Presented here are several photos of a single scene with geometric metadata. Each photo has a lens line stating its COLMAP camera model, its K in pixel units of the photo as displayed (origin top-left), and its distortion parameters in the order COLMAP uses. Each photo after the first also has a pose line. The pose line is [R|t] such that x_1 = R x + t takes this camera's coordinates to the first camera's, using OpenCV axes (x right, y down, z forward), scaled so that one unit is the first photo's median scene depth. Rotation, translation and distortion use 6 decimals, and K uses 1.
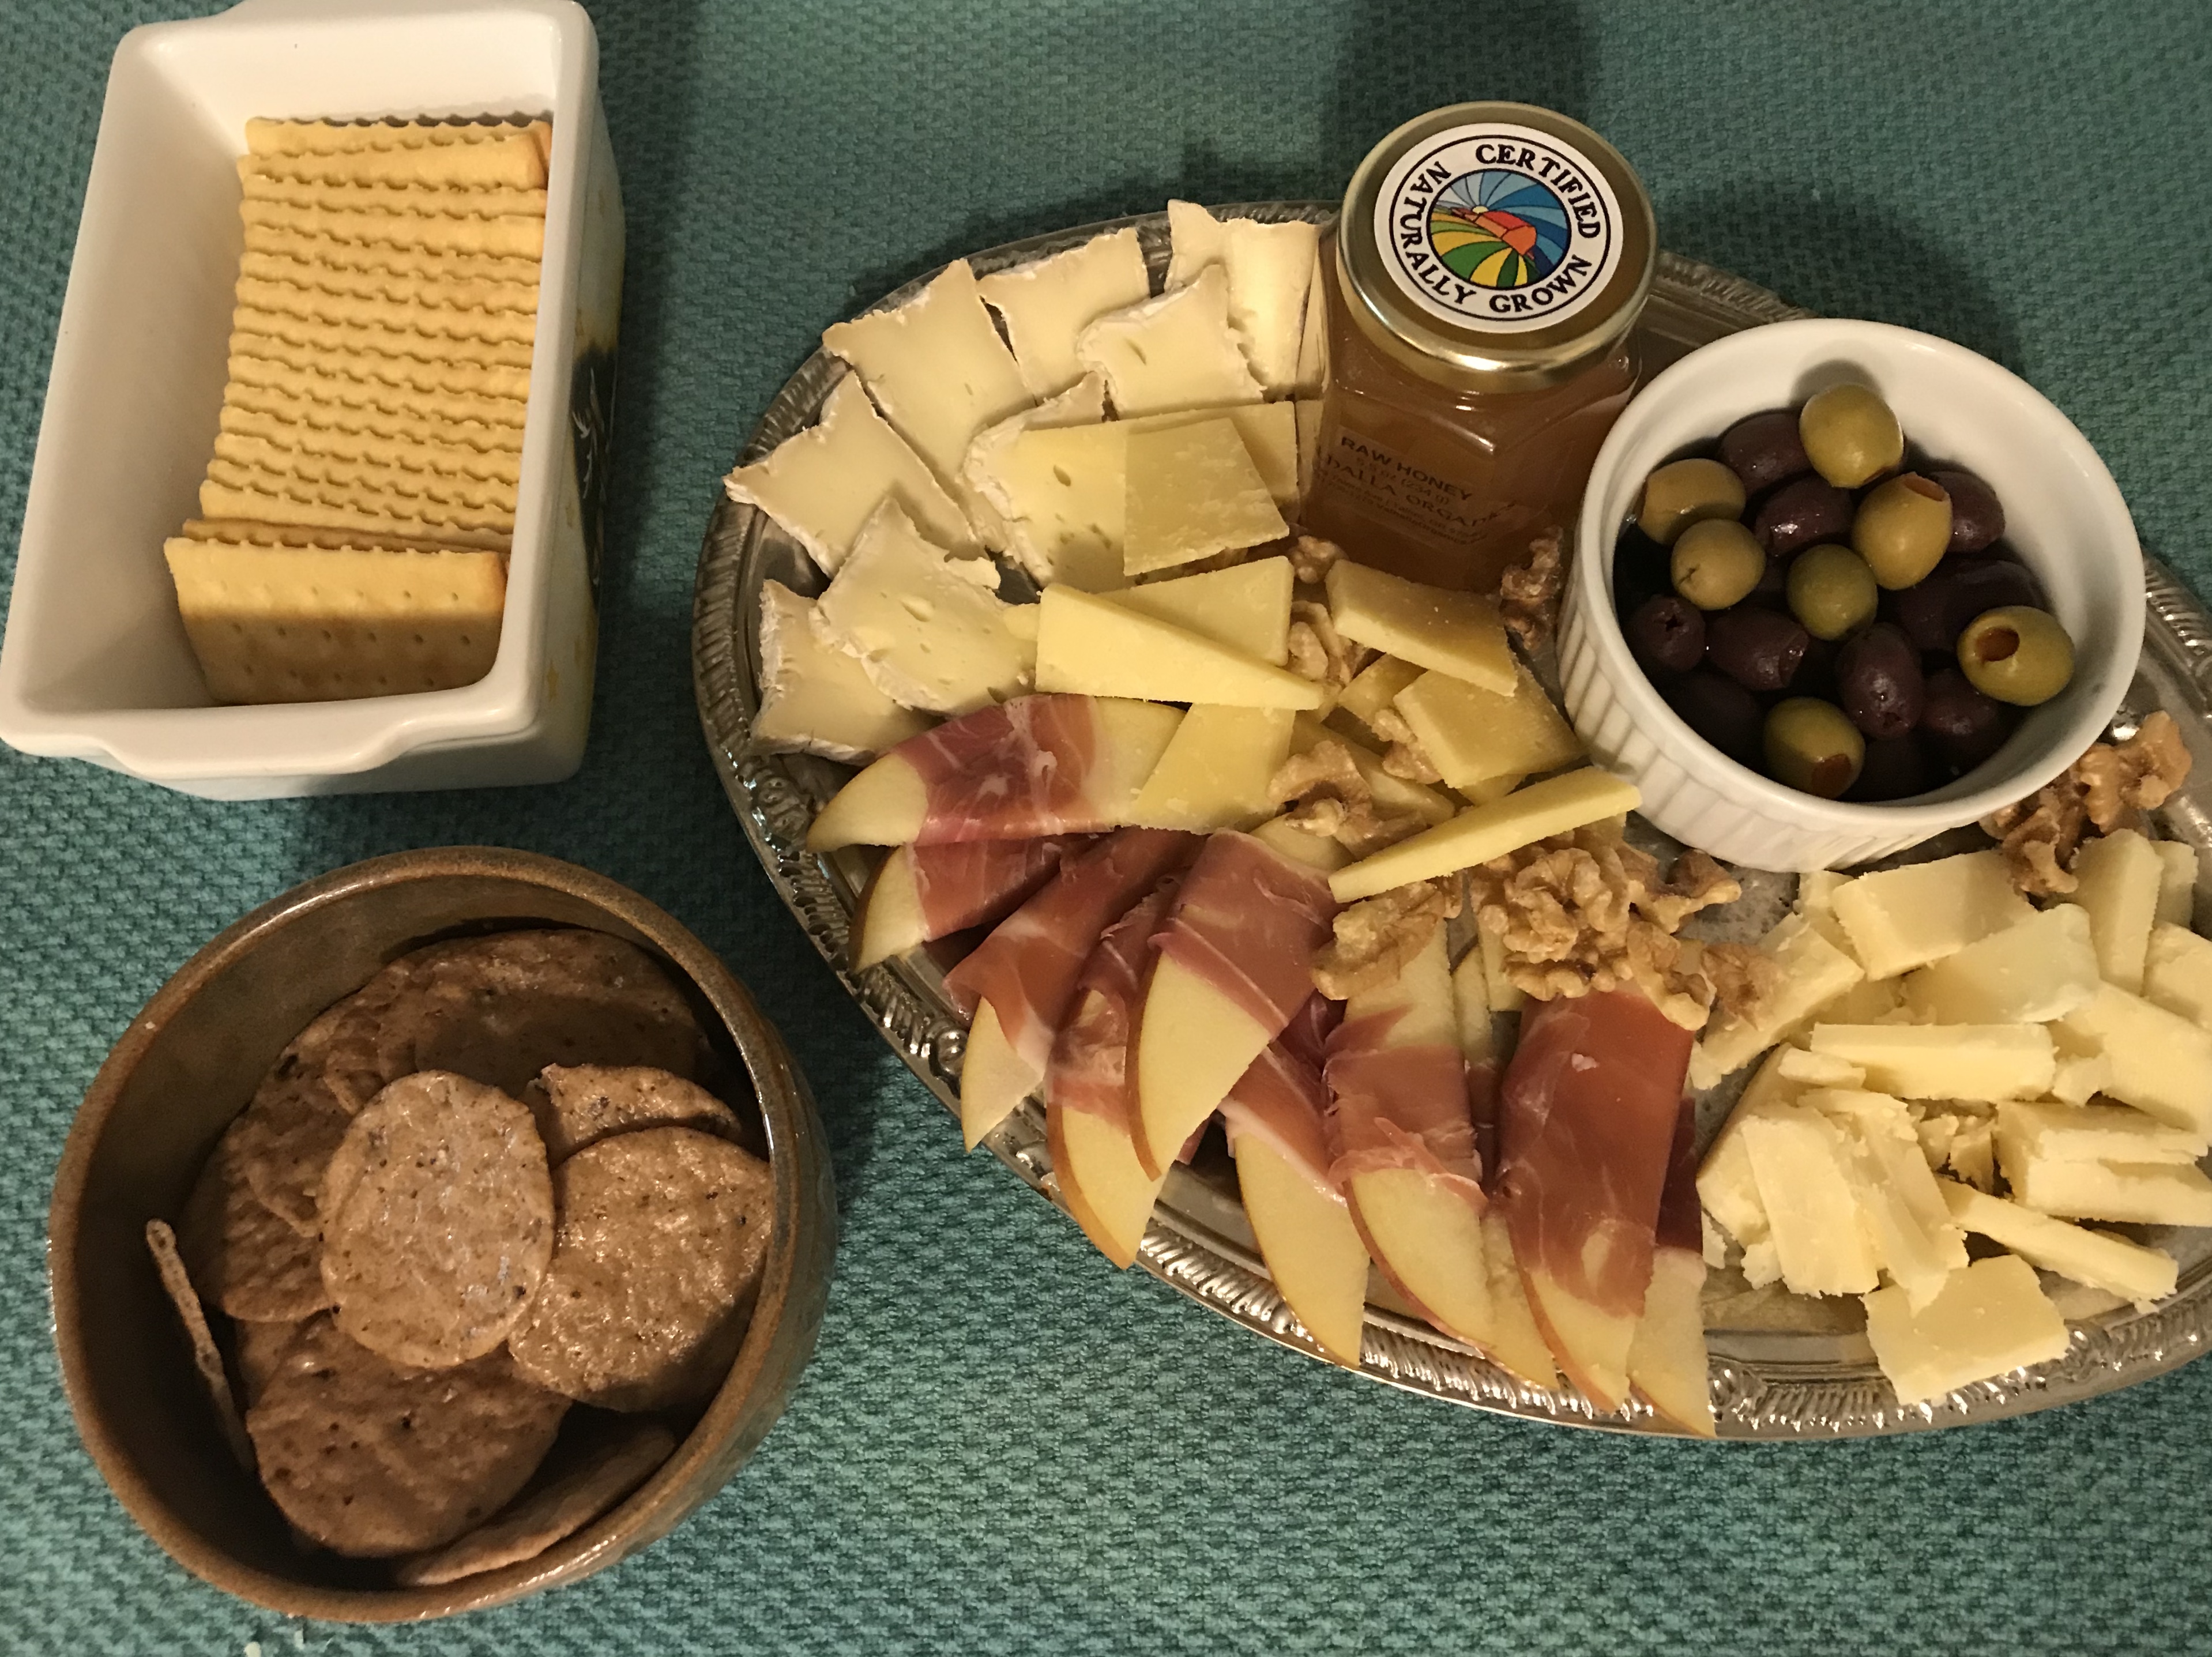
lens RADIAL K [[1901.5, 0, 1106.0], [0, 1901.5, 828.5], [0, 0, 1]] dist [0.104765, -0.229226]
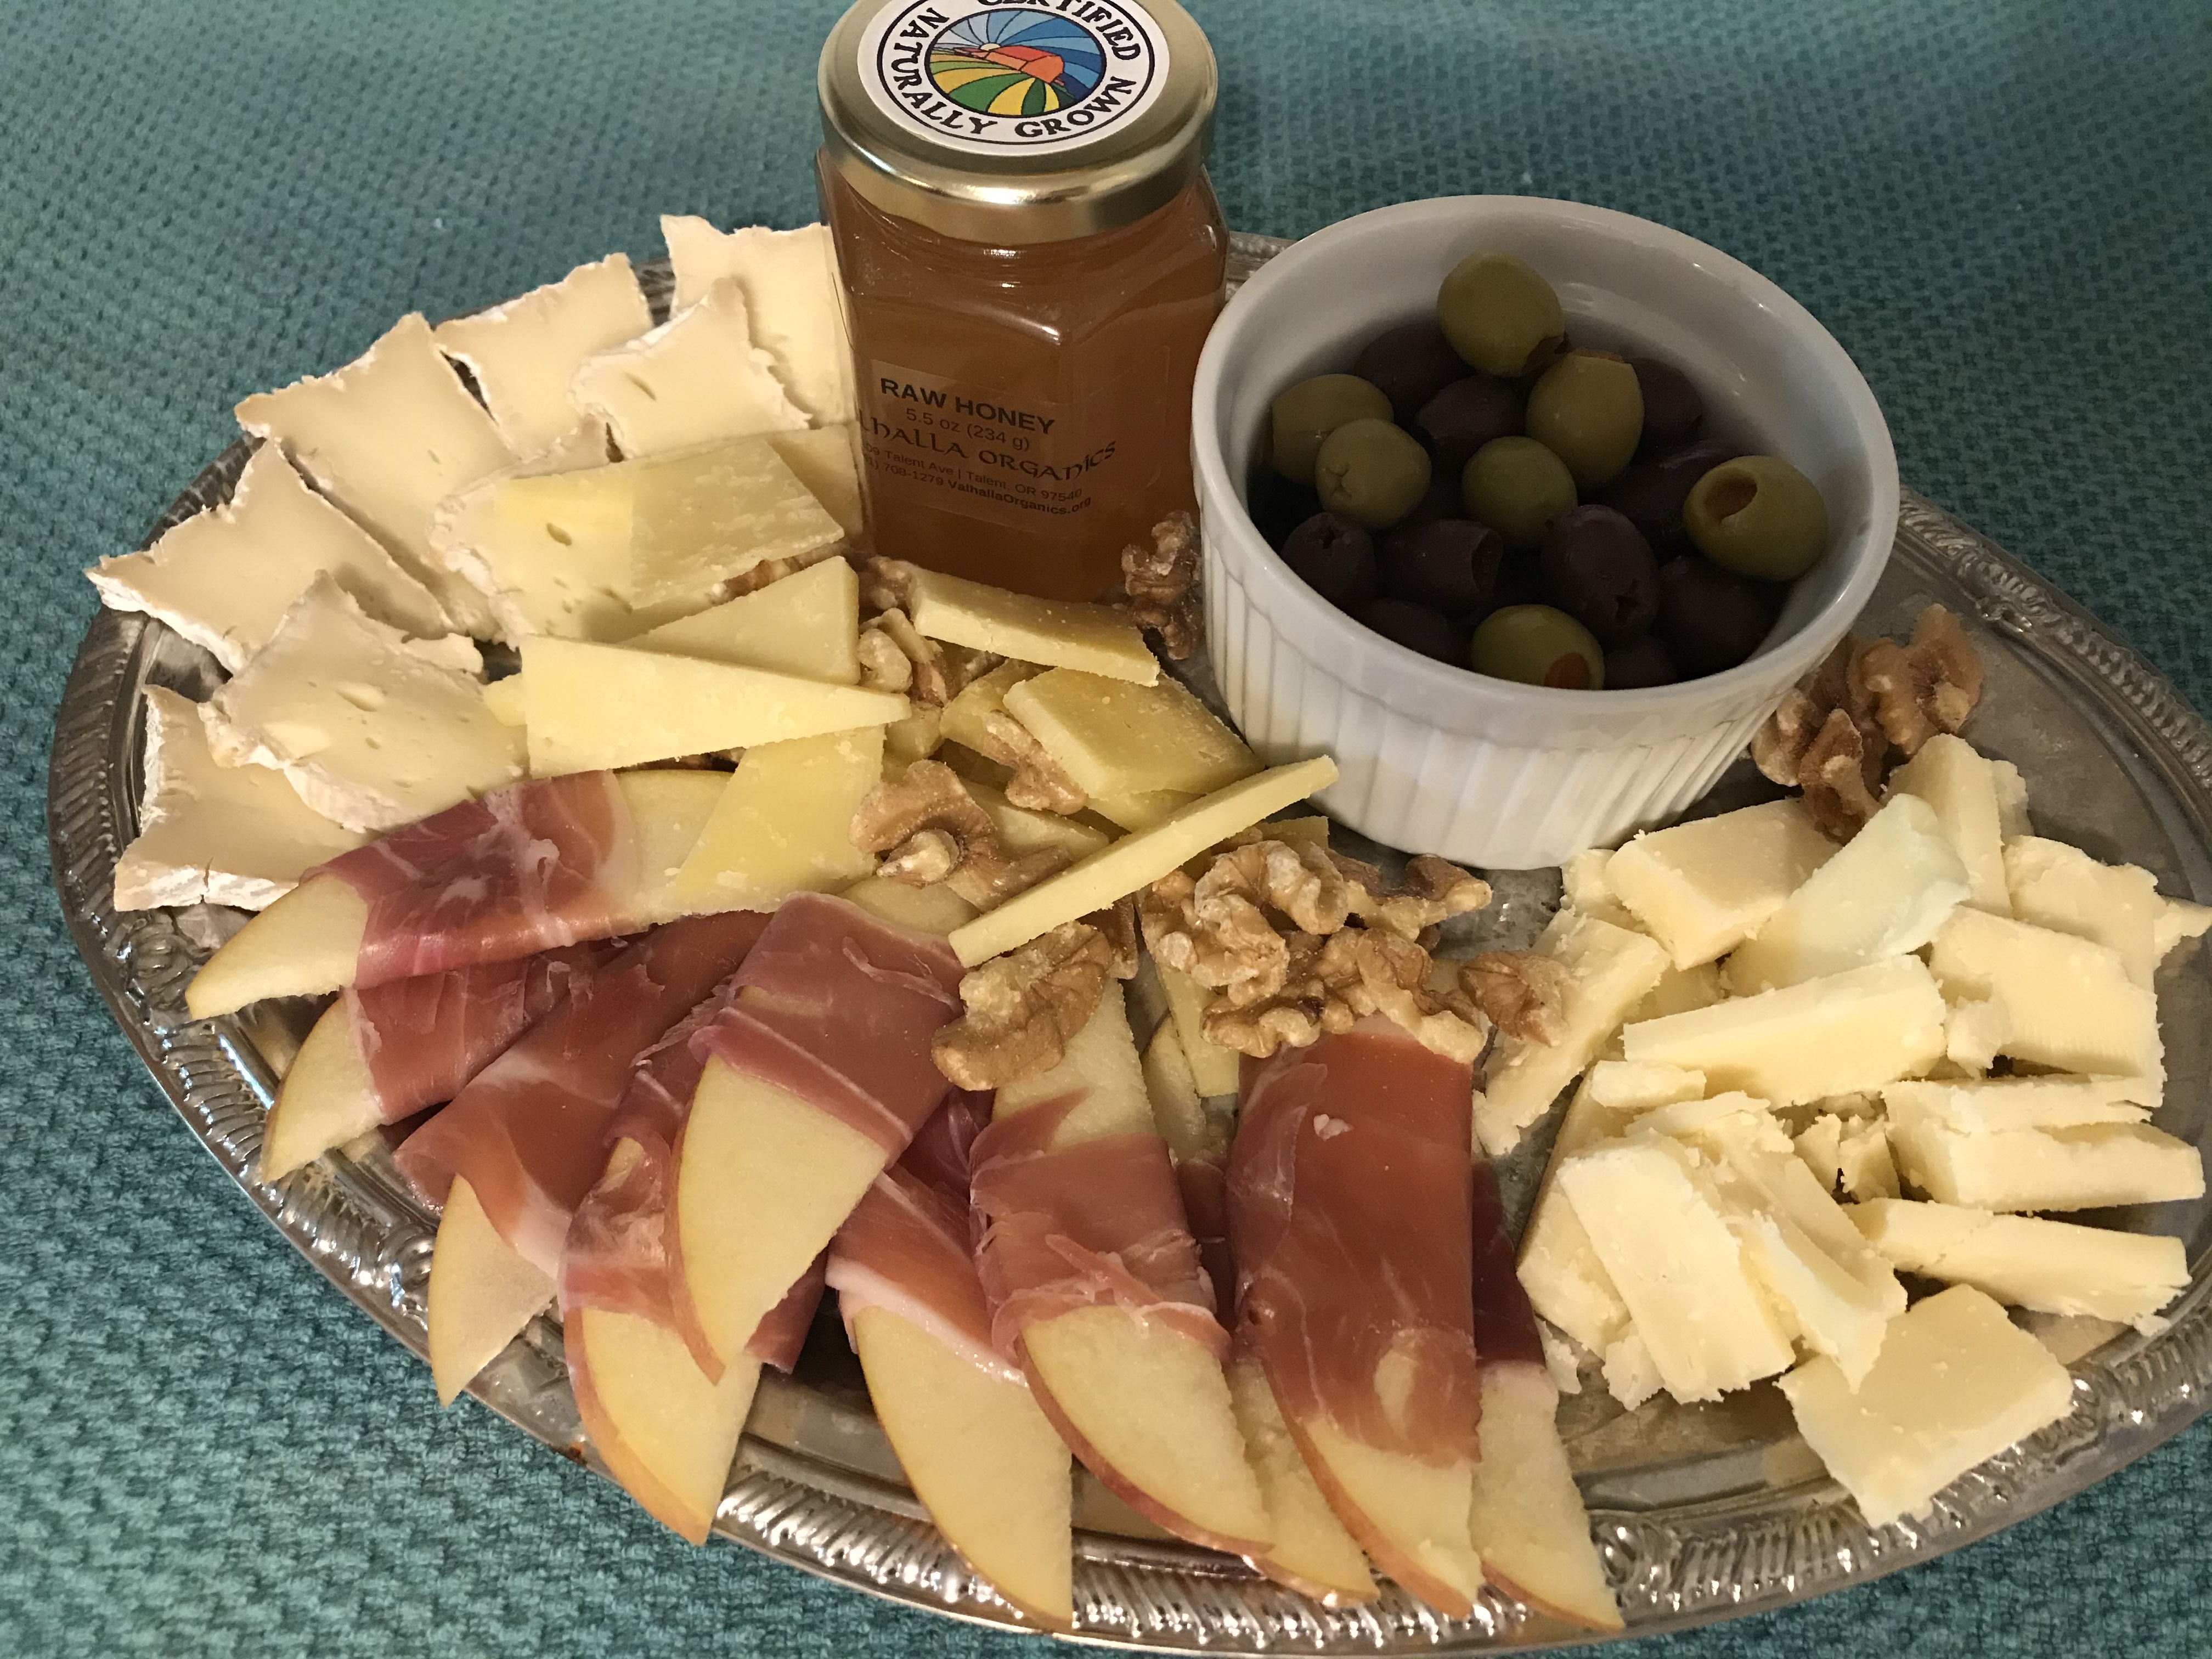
lens RADIAL K [[1802.8, 0, 1106.0], [0, 1802.8, 829.5], [0, 0, 1]] dist [0.077317, -0.193865]
pose [[0.982048, -0.132643, 0.134121, 0.092675], [0.162130, 0.956957, -0.240722, 0.166631], [-0.096418, 0.258146, 0.961283, 0.336713]]
